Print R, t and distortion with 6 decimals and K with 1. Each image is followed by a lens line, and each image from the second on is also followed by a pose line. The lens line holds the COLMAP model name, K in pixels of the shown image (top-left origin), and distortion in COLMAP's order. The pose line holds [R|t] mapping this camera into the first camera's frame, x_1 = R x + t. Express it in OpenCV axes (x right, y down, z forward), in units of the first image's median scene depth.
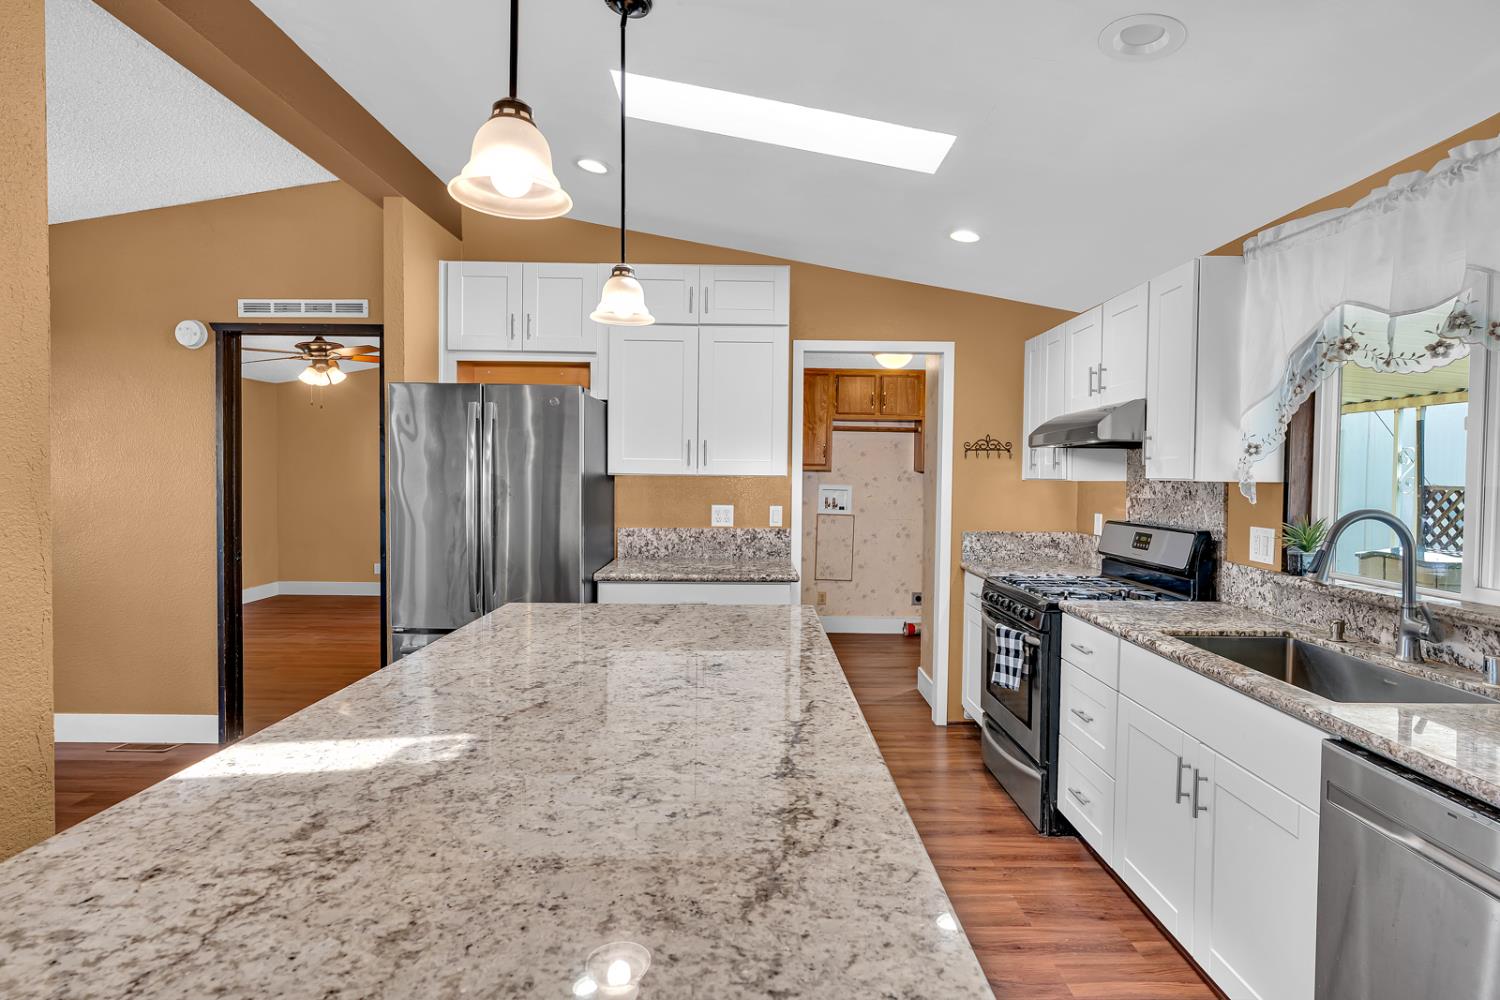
lens RADIAL K [[771.2, 0, 760.5], [0, 771.2, 495.1], [0, 0, 1]] dist [-0.002688, 0.000246]
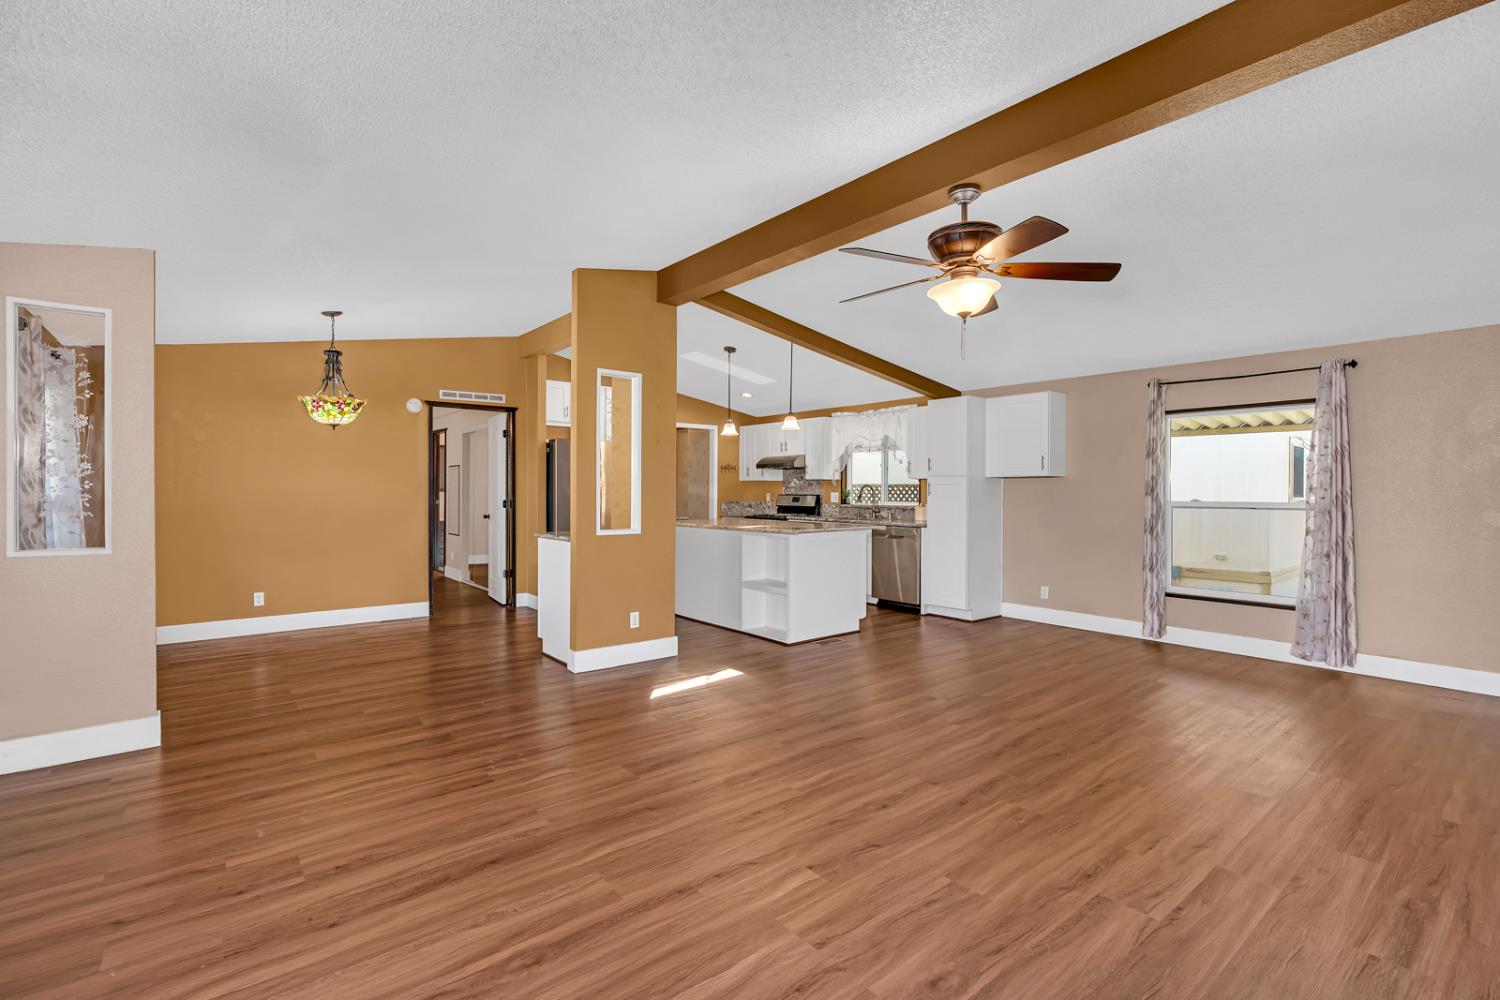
lens RADIAL K [[692.4, 0, 764.6], [0, 692.4, 489.0], [0, 0, 1]] dist [-0.004947, 0.002104]
pose [[0.767959, -0.008701, 0.640440, -1.497910], [0.022986, 0.999638, -0.013982, 0.057884], [-0.640086, 0.025459, 0.767881, -1.137377]]
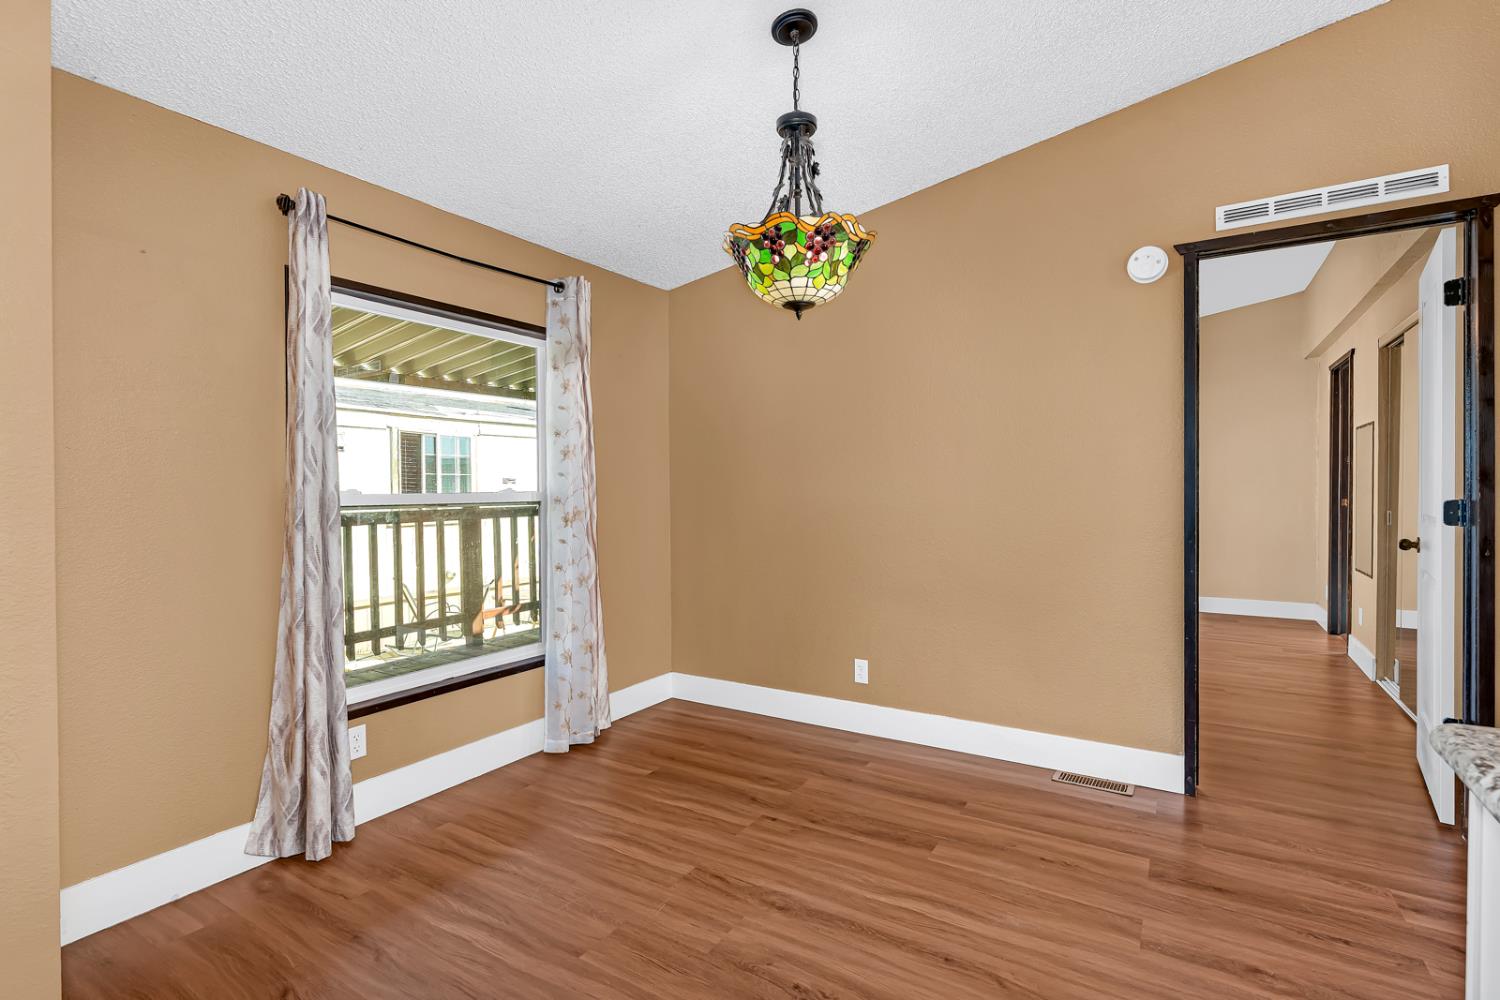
lens RADIAL K [[692.4, 0, 779.4], [0, 692.4, 501.7], [0, 0, 1]] dist [-0.004947, 0.002104]
pose [[0.858679, -0.008156, -0.512448, -0.893146], [0.001039, 0.999899, -0.014174, 0.054255], [0.512512, 0.011638, 0.858601, 0.260489]]
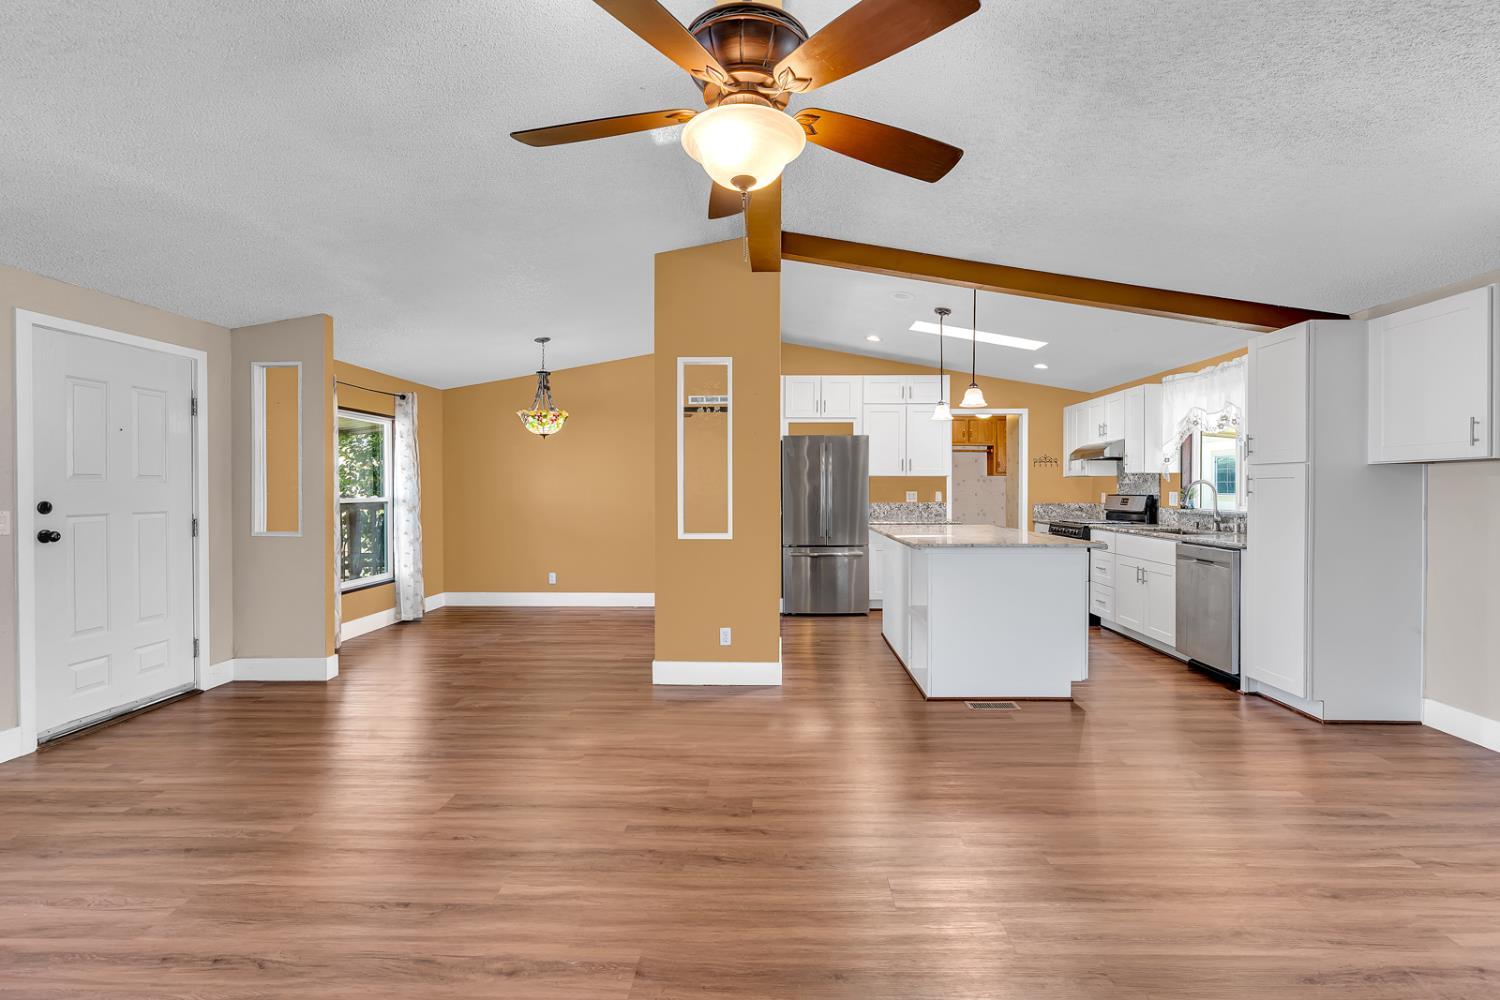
lens RADIAL K [[692.4, 0, 762.8], [0, 692.4, 491.1], [0, 0, 1]] dist [-0.004947, 0.002104]
pose [[0.999495, -0.012991, -0.029012, -0.538557], [0.012312, 0.999649, -0.023472, 0.068994], [0.029307, 0.023103, 0.999303, -1.126484]]
